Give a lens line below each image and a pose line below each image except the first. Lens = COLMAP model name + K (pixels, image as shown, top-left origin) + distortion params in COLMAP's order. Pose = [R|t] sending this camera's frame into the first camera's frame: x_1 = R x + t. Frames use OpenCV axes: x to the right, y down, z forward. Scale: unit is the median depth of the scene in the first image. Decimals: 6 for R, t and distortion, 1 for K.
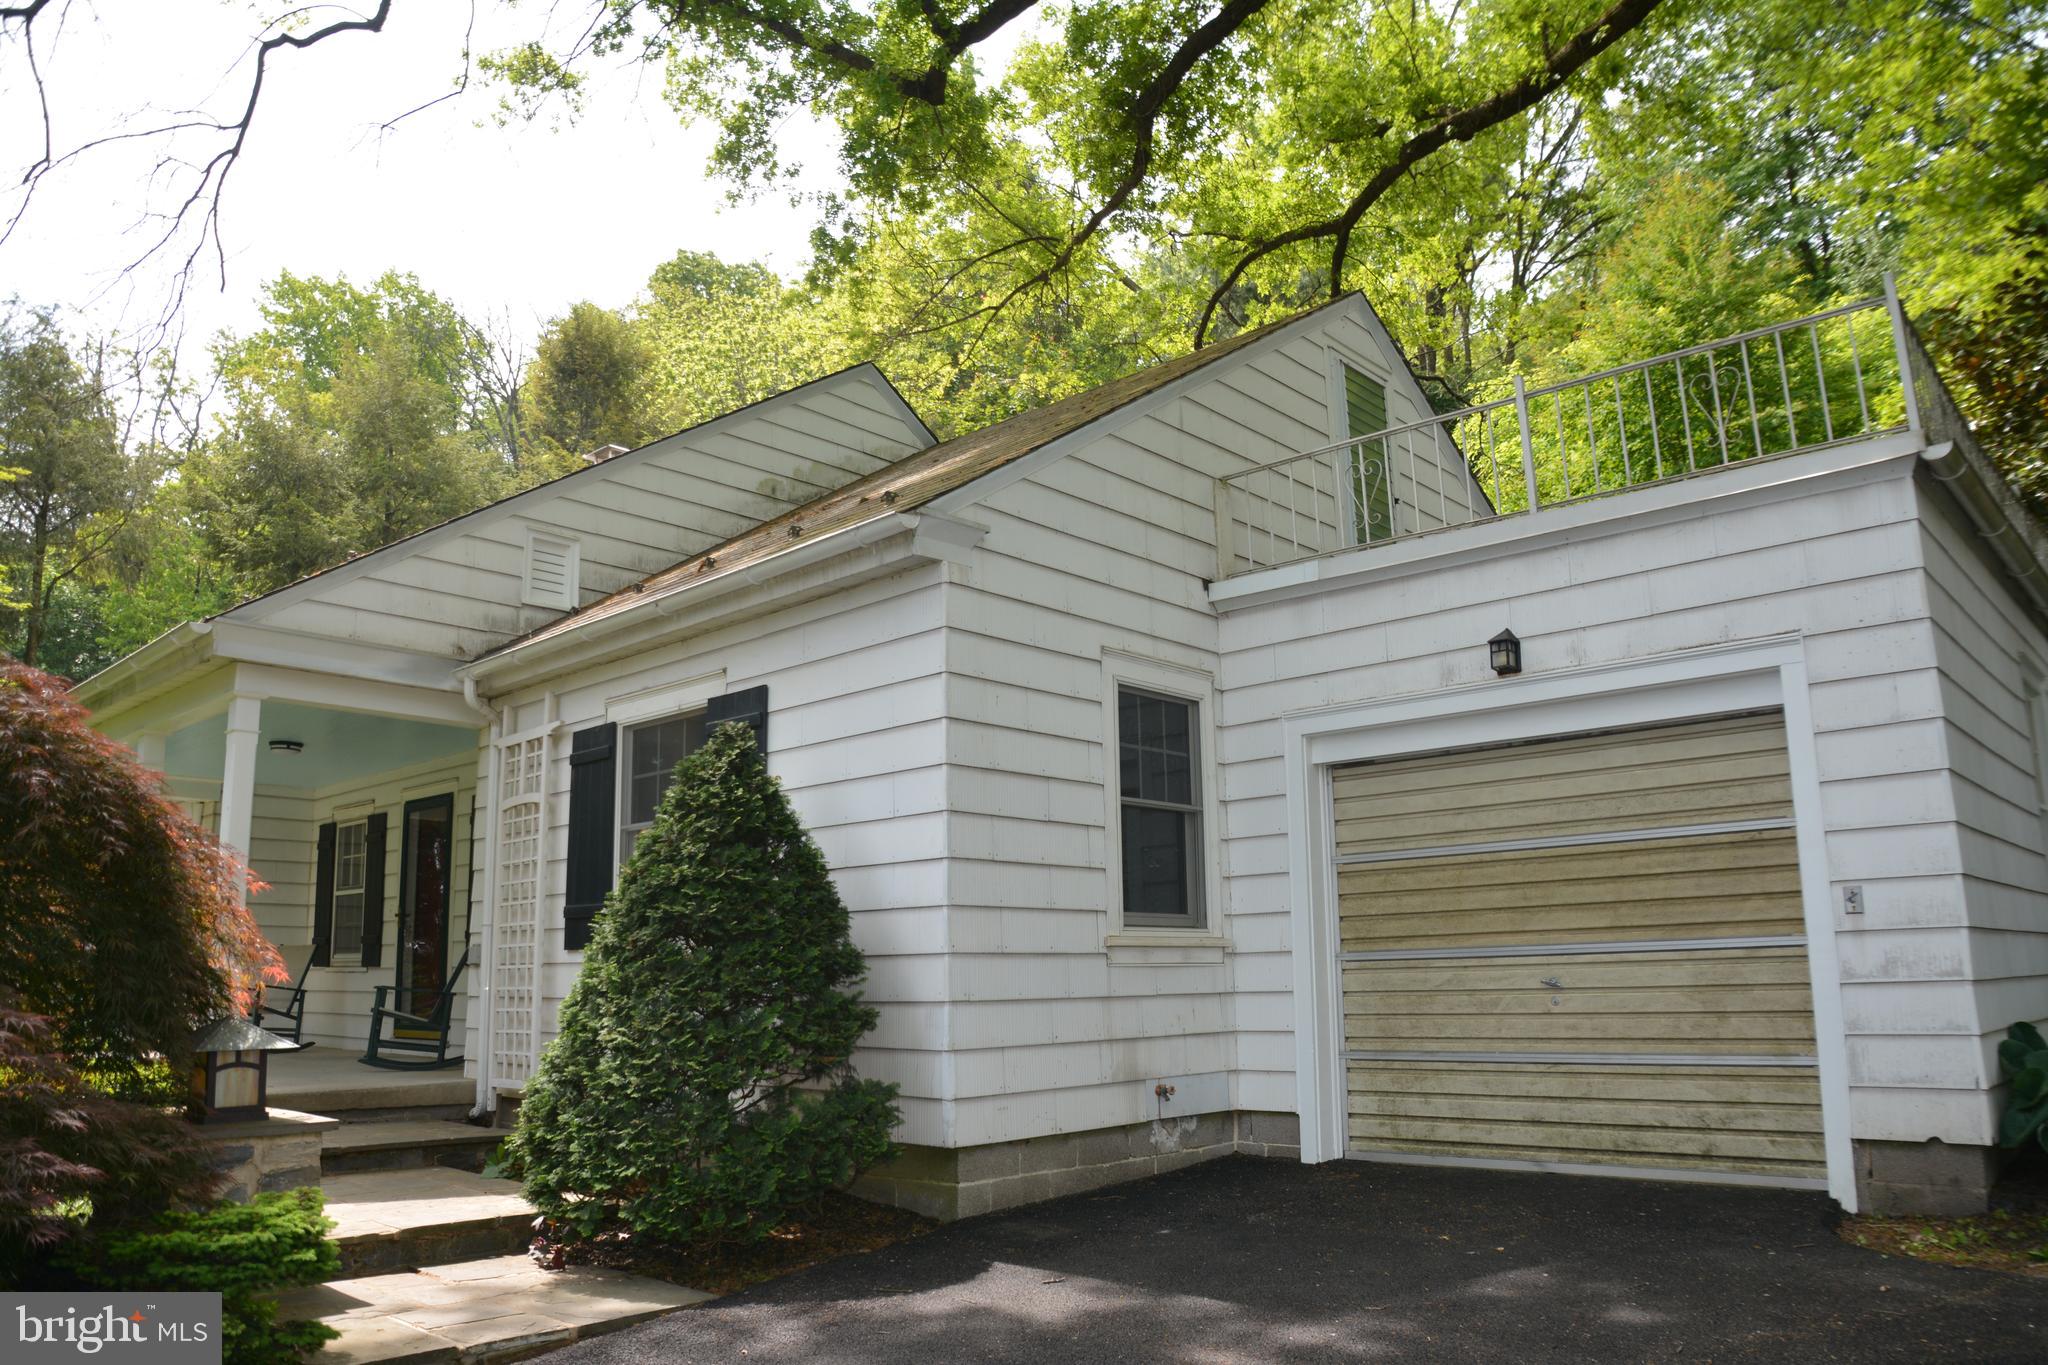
lens RADIAL K [[1431.0, 0, 1024.0], [0, 1431.0, 682.5], [0, 0, 1]] dist [-0.121834, 0.066230]
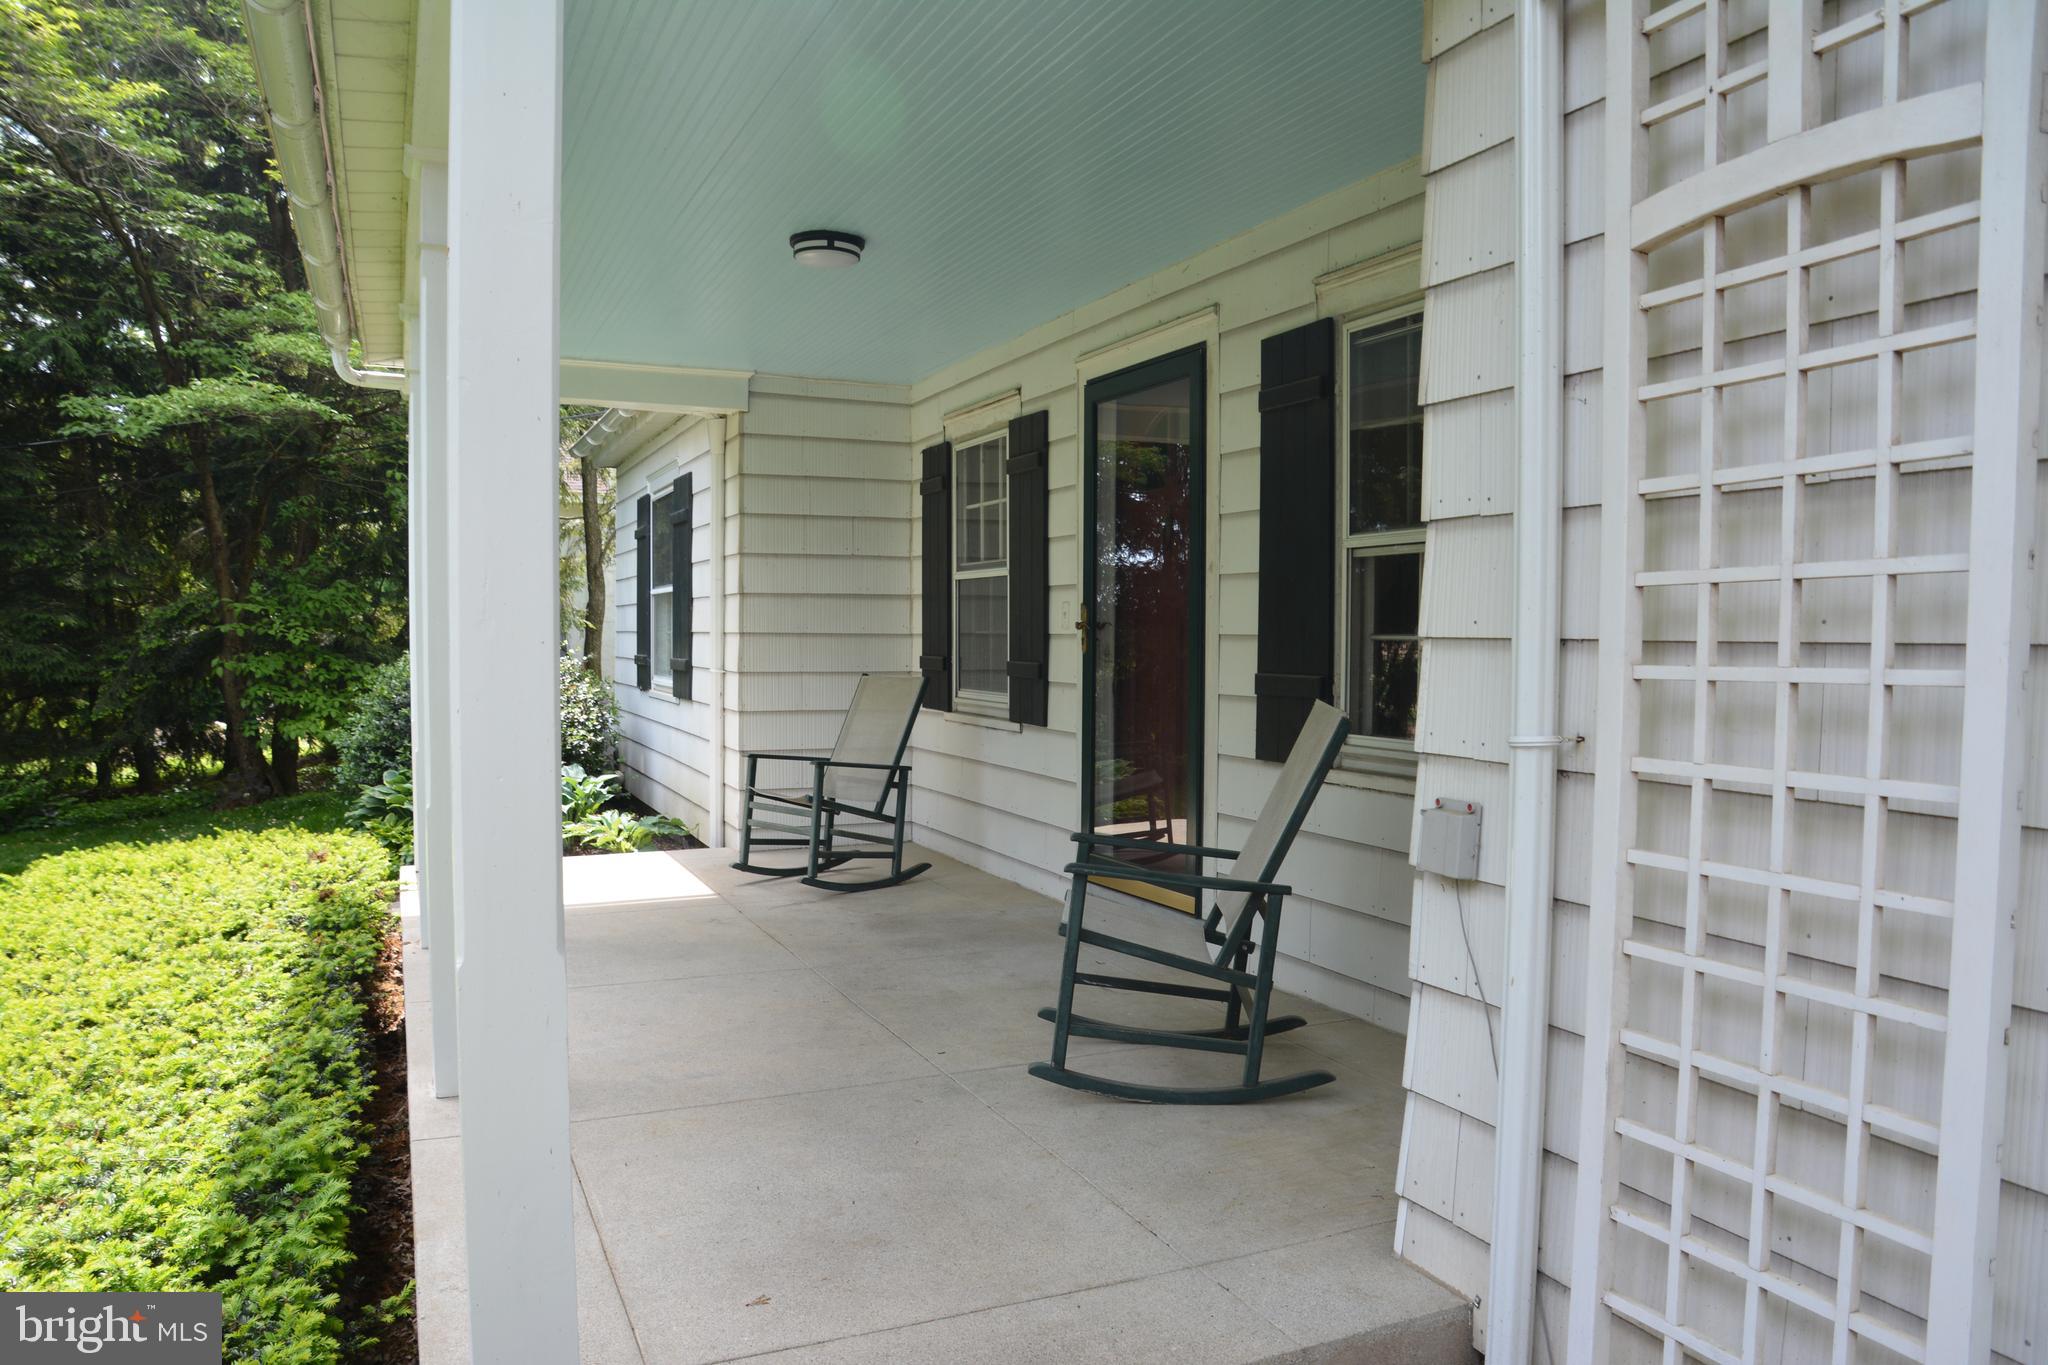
lens RADIAL K [[1431.0, 0, 1024.0], [0, 1431.0, 682.5], [0, 0, 1]] dist [-0.121834, 0.066230]
pose [[0.916359, 0.043517, -0.397985, -0.262220], [0.050463, 0.973592, 0.222648, 0.074017], [0.397164, -0.224110, 0.889964, 0.535933]]
